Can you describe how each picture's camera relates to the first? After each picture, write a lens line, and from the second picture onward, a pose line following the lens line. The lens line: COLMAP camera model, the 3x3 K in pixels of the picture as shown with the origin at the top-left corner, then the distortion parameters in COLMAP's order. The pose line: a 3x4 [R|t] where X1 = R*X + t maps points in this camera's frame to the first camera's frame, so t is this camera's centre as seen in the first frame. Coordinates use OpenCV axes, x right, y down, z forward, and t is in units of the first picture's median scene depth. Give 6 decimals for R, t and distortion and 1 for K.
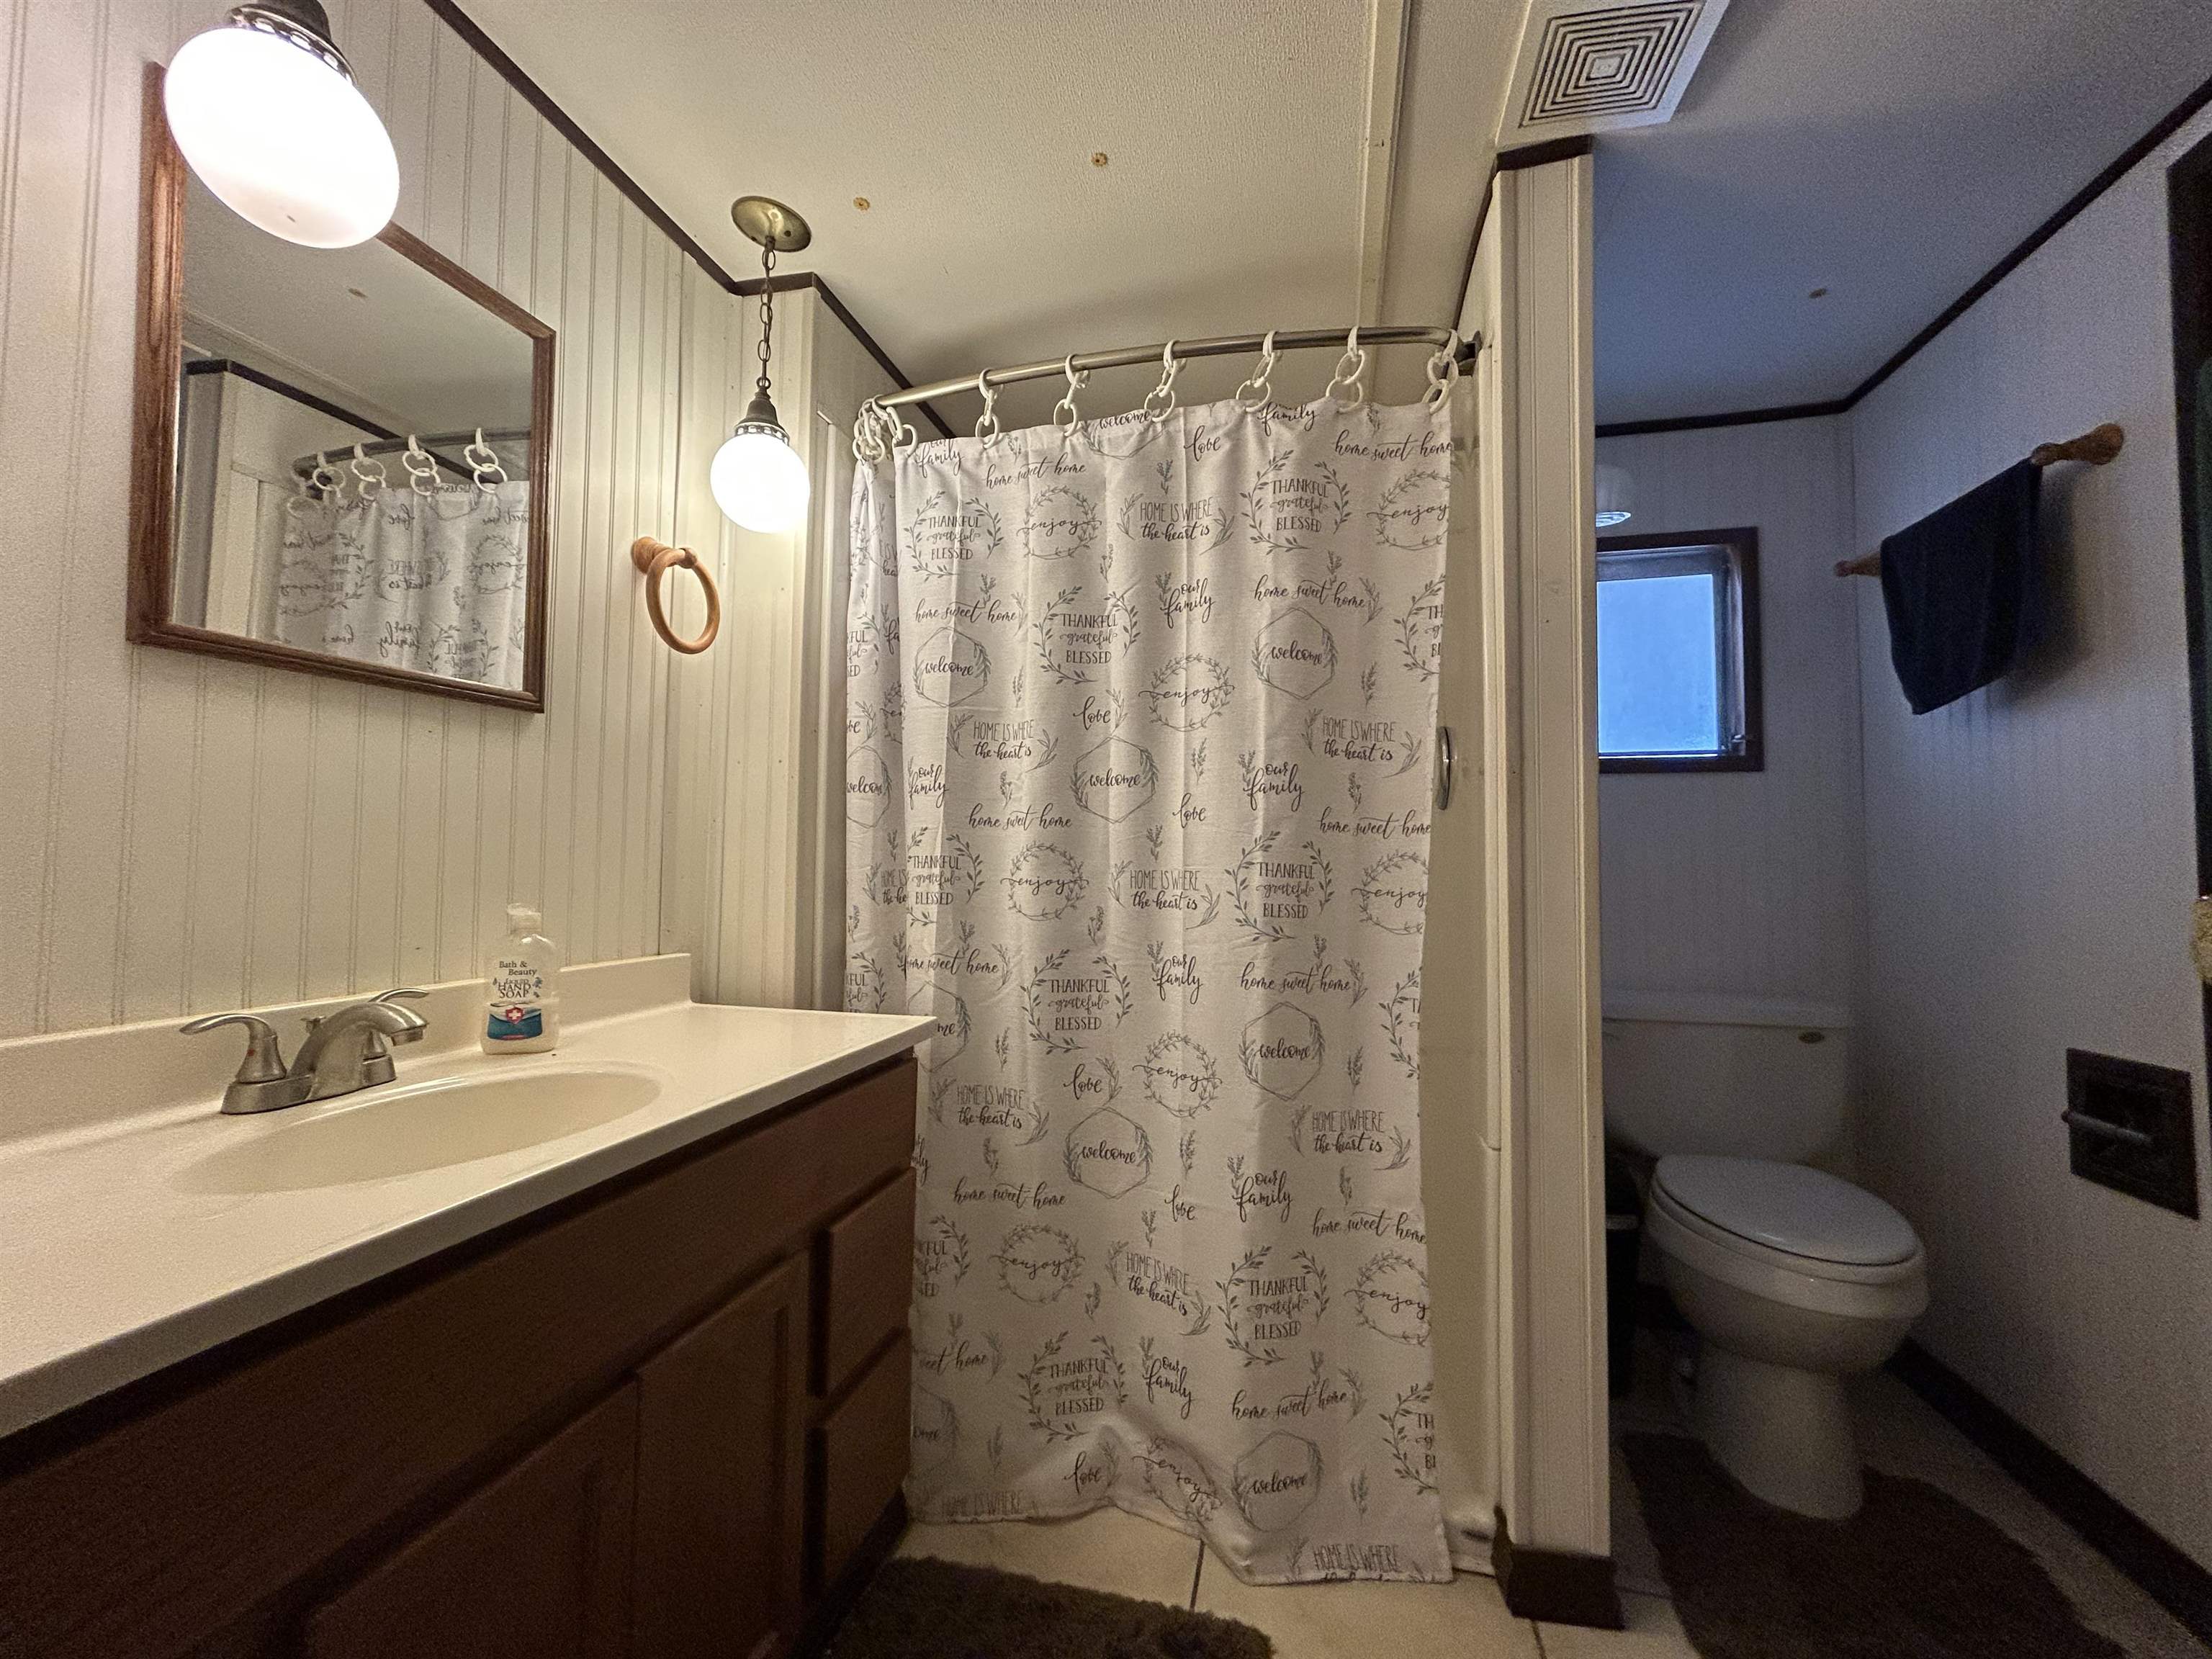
lens RADIAL K [[884.2, 0, 1110.6], [0, 884.2, 830.5], [0, 0, 1]] dist [-0.002694, -0.000431]
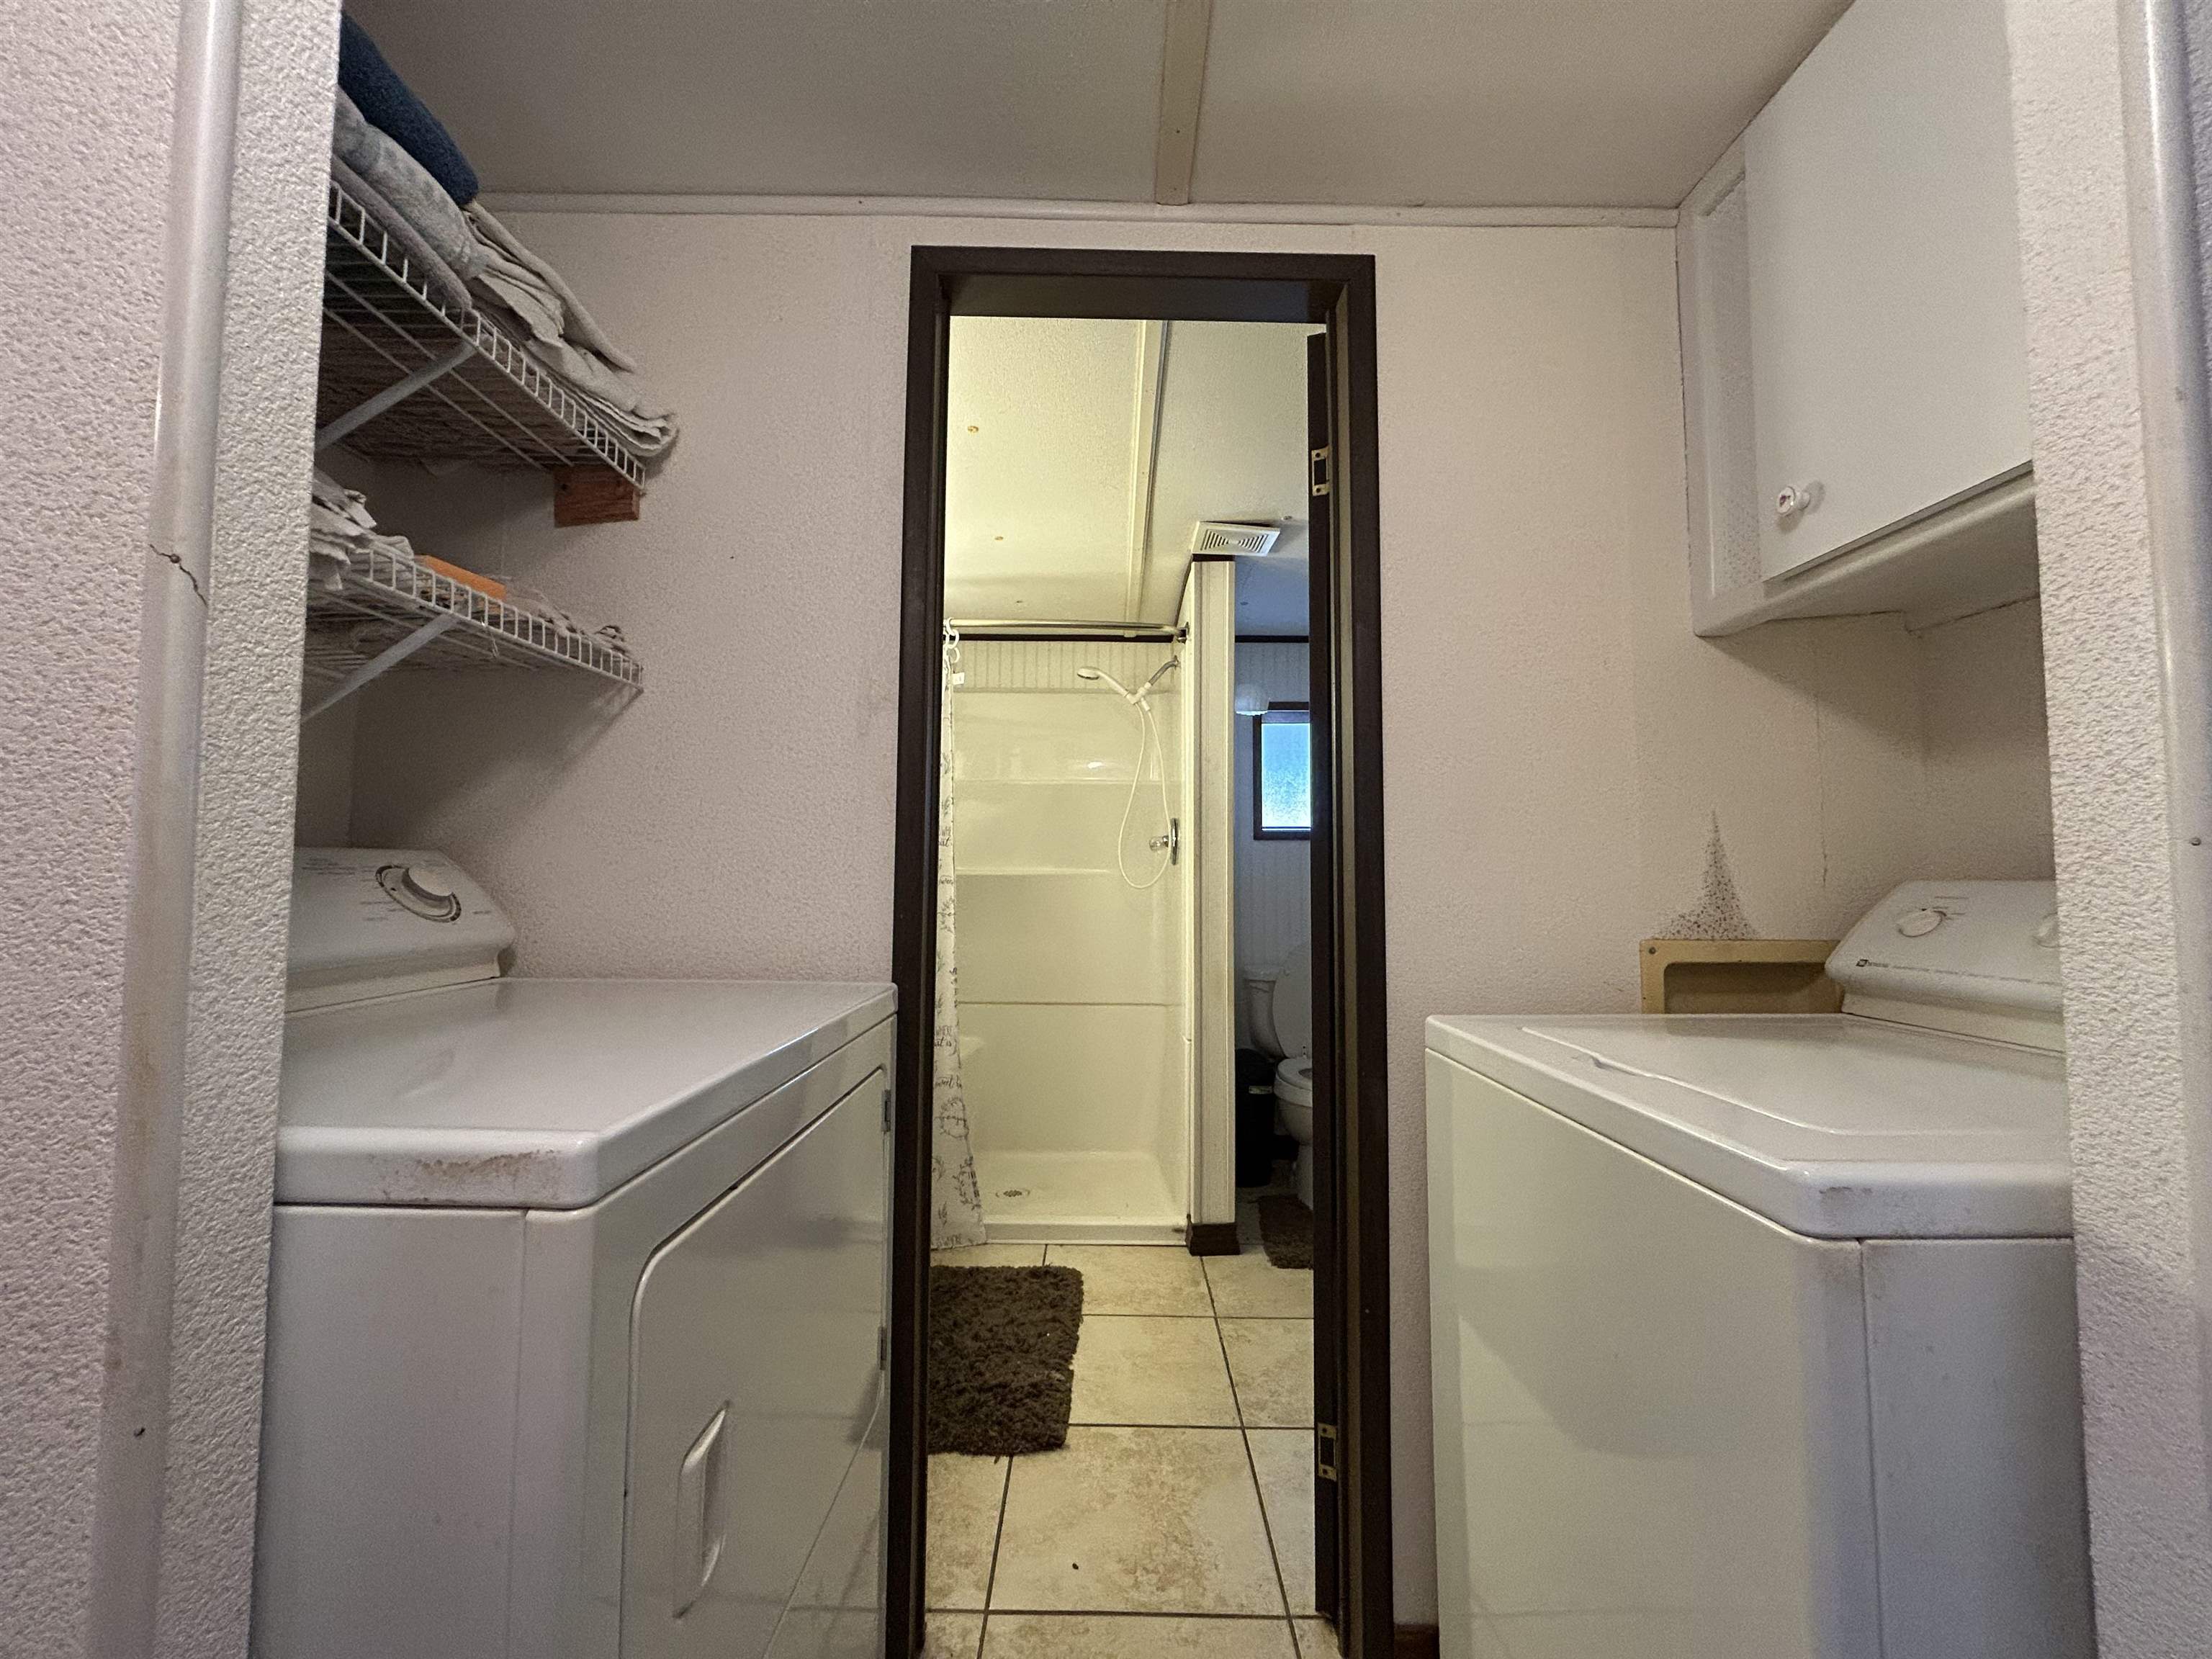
lens RADIAL K [[884.2, 0, 1110.4], [0, 884.2, 828.1], [0, 0, 1]] dist [-0.002694, -0.000431]
pose [[0.974062, 0.008154, 0.226133, -0.210642], [-0.006081, 0.999933, -0.009864, -0.110910], [-0.226198, 0.008233, 0.974046, -0.973452]]
